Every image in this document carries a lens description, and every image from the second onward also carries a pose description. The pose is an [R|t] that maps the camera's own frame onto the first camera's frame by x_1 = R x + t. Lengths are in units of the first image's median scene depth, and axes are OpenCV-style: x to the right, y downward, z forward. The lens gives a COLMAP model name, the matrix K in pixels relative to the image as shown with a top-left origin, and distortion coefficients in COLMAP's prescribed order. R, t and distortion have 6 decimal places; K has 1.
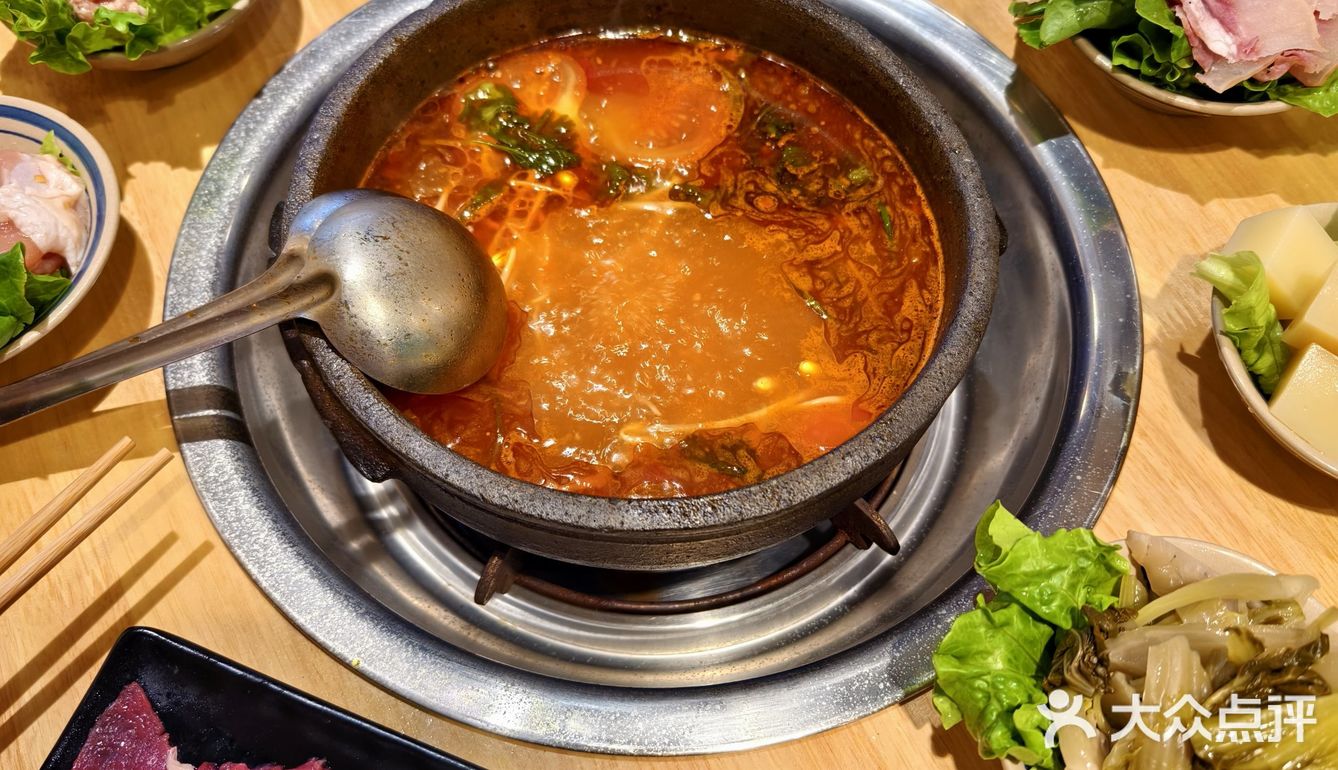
lens RADIAL K [[1196.1, 0, 658.6], [0, 1196.1, 355.7], [0, 0, 1]] dist [-0.007193, -0.001880]
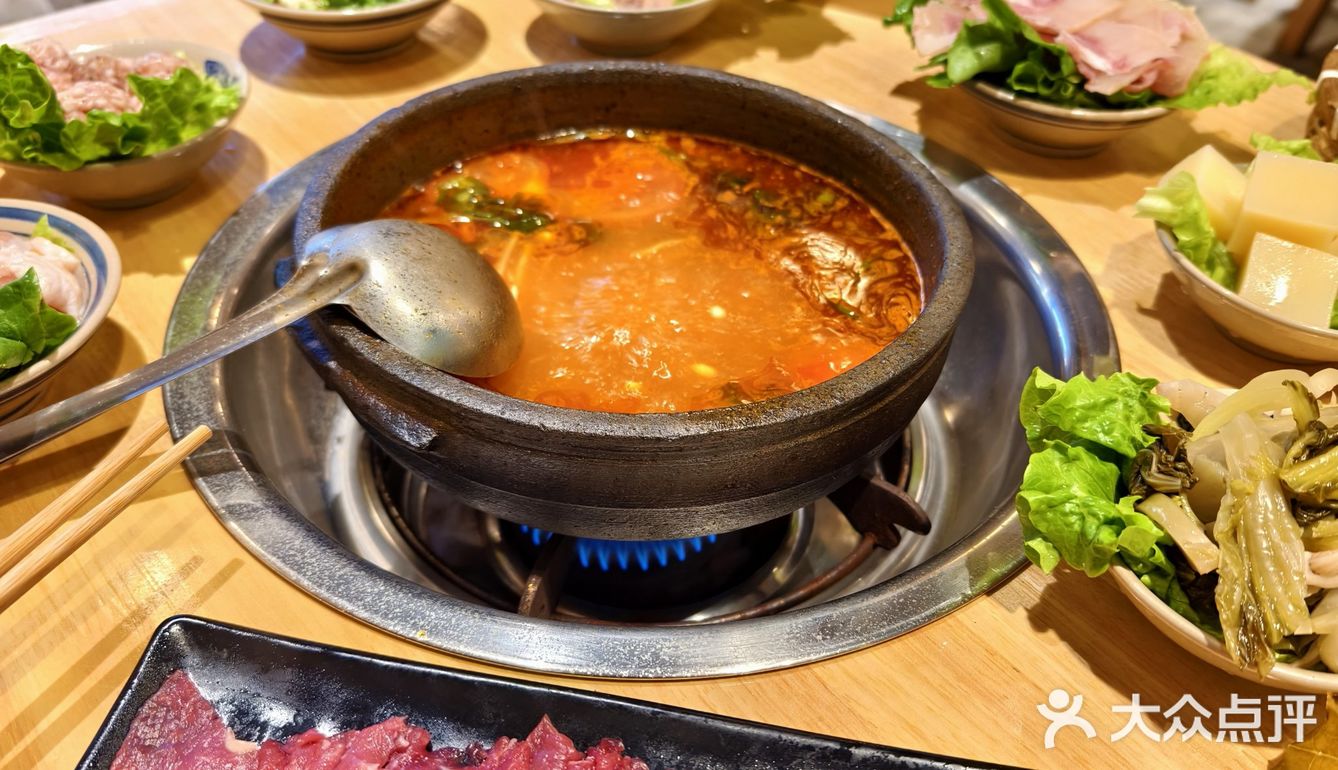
lens RADIAL K [[1207.0, 0, 658.4], [0, 1207.0, 406.9], [0, 0, 1]] dist [-0.001347, -0.005814]
pose [[0.982761, -0.114002, 0.145548, -0.173249], [0.154514, 0.938749, -0.308018, 0.374711], [-0.101518, 0.325197, 0.940181, 0.043416]]
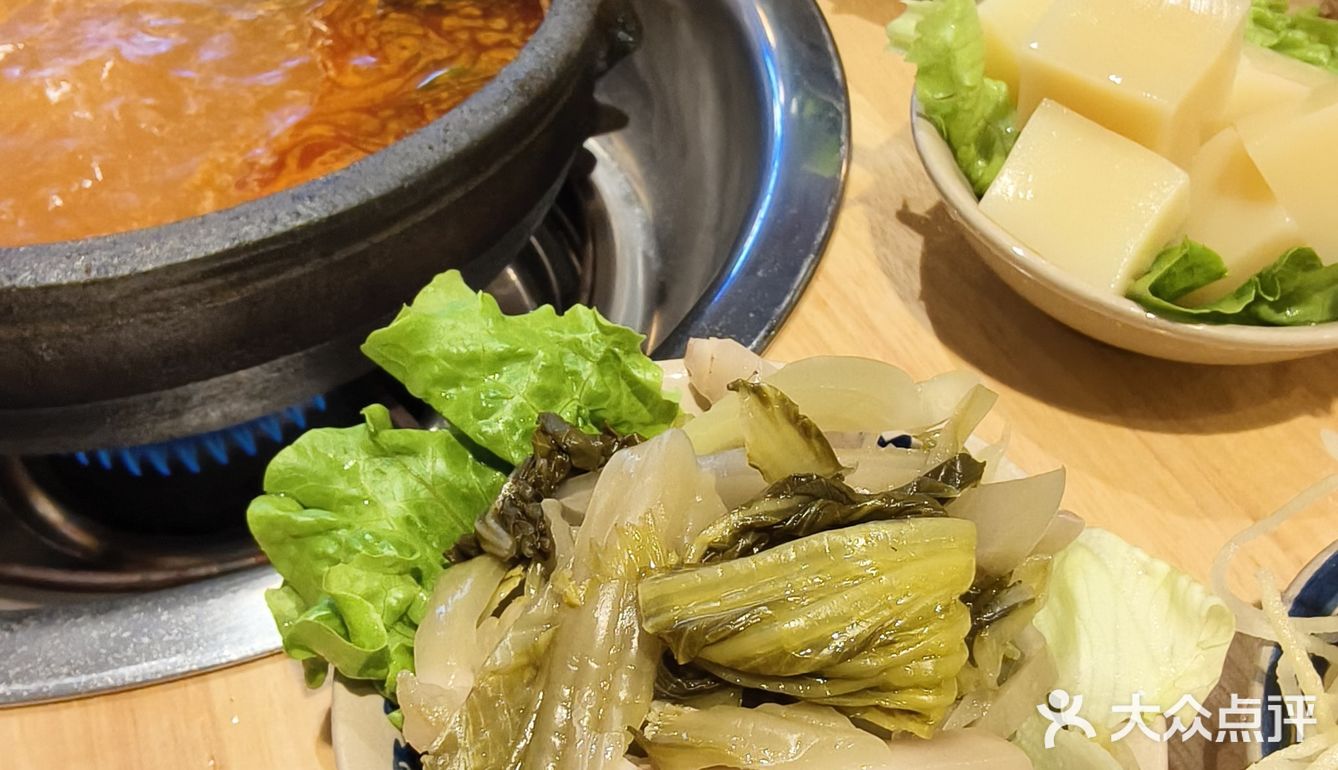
lens RADIAL K [[1254.3, 0, 669.0], [0, 1254.3, 385.0], [0, 0, 1]] dist [-0.008259, -0.001420]
pose [[0.998377, 0.053555, -0.019357, 0.349239], [-0.056493, 0.974244, -0.218307, 0.261251], [0.007167, 0.219046, 0.975688, 0.376273]]
